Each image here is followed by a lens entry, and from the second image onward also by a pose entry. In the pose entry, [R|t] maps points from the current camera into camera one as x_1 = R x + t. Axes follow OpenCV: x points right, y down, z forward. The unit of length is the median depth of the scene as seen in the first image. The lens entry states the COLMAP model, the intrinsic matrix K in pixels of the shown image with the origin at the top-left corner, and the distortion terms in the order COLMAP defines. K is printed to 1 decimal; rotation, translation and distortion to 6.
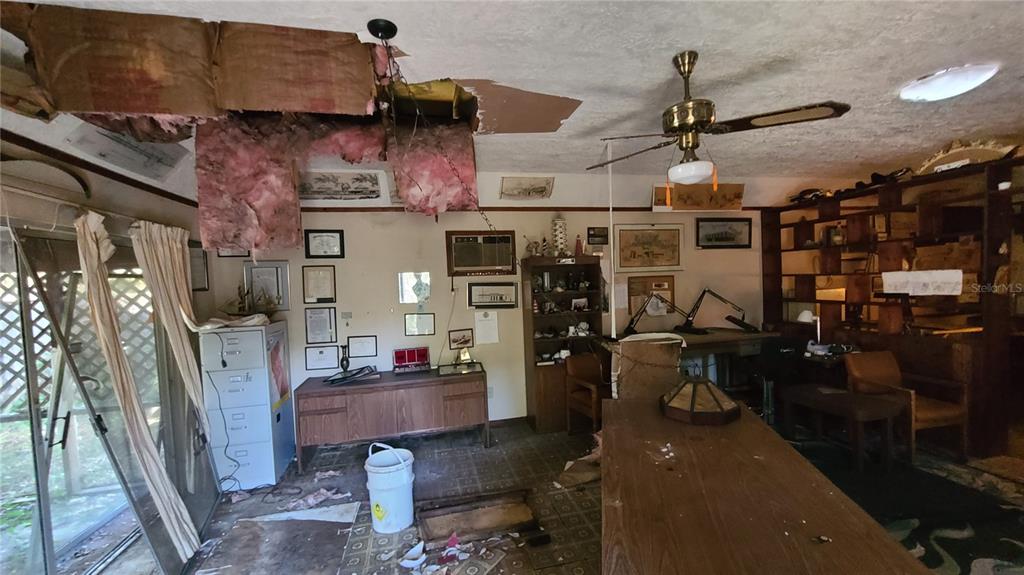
lens RADIAL K [[409.8, 0, 516.8], [0, 409.8, 292.6], [0, 0, 1]] dist [0.002930, -0.002184]
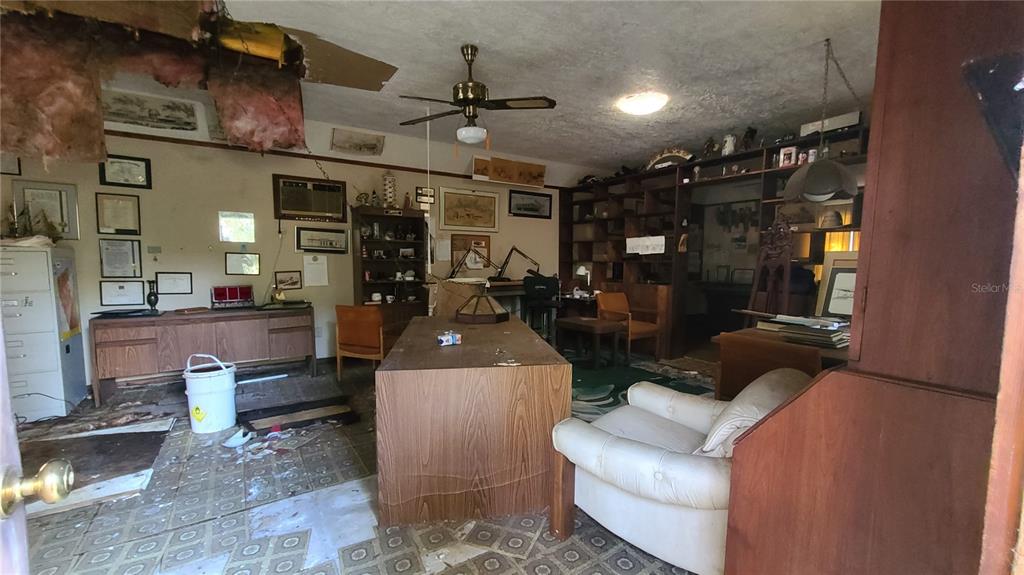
lens RADIAL K [[409.8, 0, 510.5], [0, 409.8, 291.4], [0, 0, 1]] dist [0.002930, -0.002184]
pose [[0.940056, 0.015715, 0.340658, 0.049183], [-0.029979, 0.998878, 0.036650, 0.105549], [-0.339700, -0.044665, 0.939473, -0.216624]]
